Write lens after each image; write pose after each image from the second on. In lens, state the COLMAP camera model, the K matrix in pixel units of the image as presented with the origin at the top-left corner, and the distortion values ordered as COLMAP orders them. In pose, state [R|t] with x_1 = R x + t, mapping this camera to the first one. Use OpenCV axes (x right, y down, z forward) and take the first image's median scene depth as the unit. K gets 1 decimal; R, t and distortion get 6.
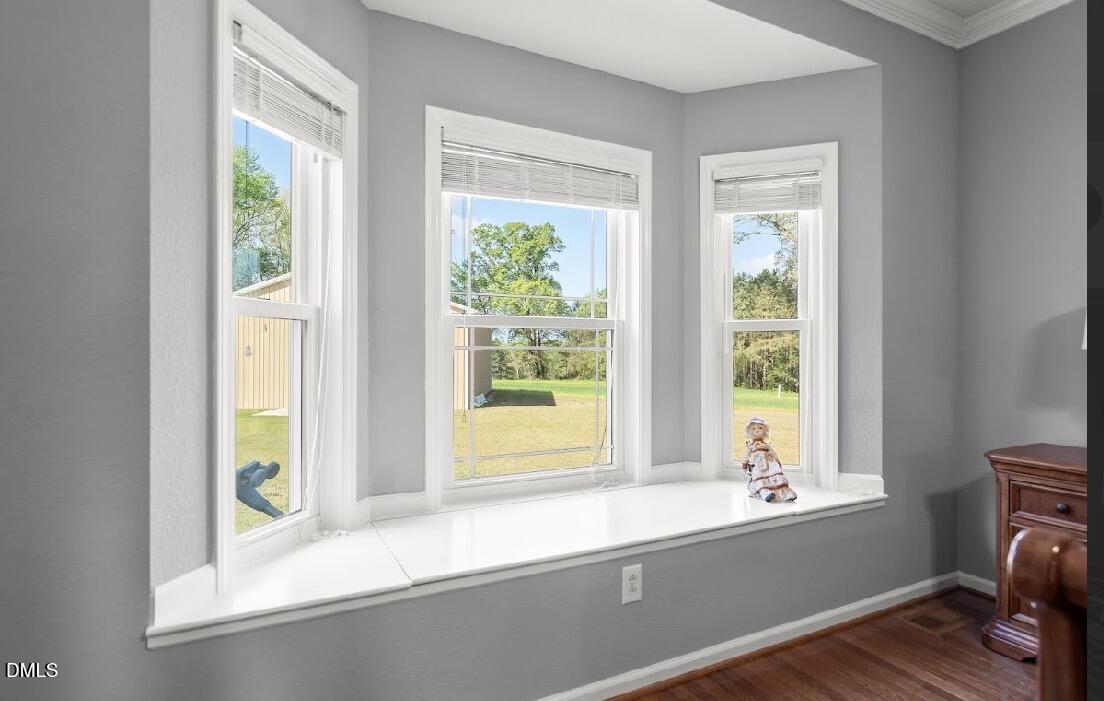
lens RADIAL K [[572.5, 0, 547.2], [0, 572.5, 346.8], [0, 0, 1]] dist [0.007959, 0.000378]
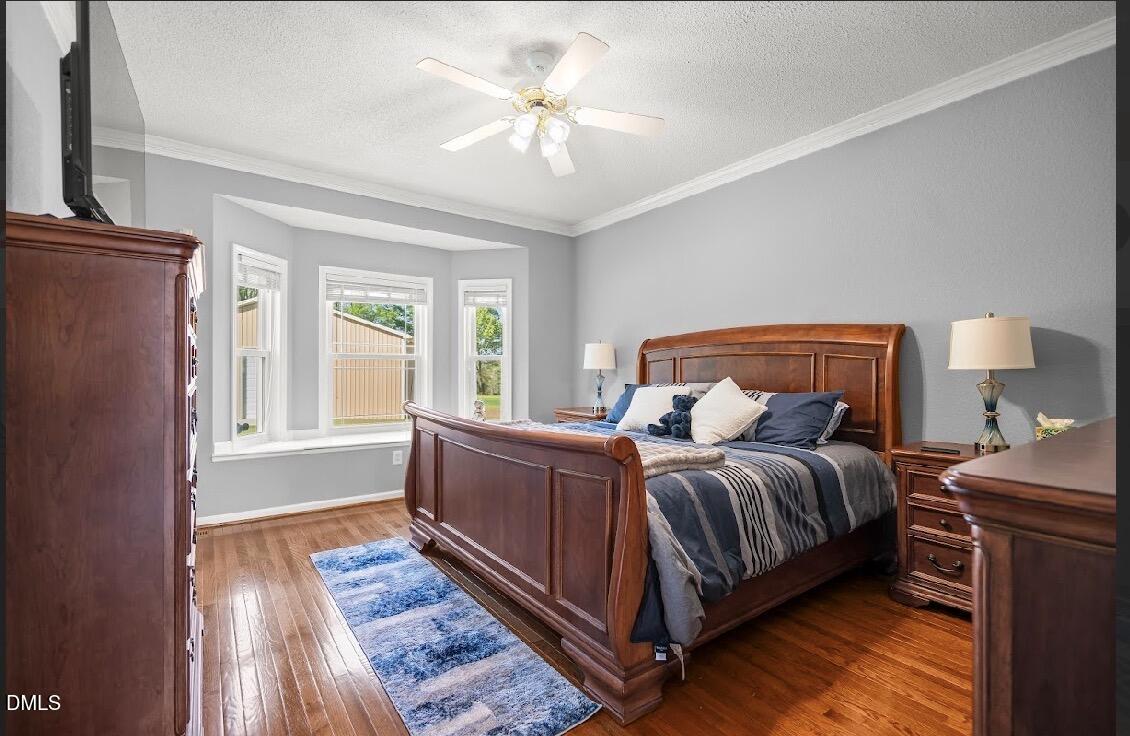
lens RADIAL K [[487.8, 0, 556.4], [0, 487.8, 368.3], [0, 0, 1]] dist [-0.004483, -0.000121]
pose [[0.989150, 0.003133, 0.146879, 0.404421], [-0.003882, 0.999981, 0.004809, -0.007250], [-0.146861, -0.005327, 0.989143, -0.986830]]
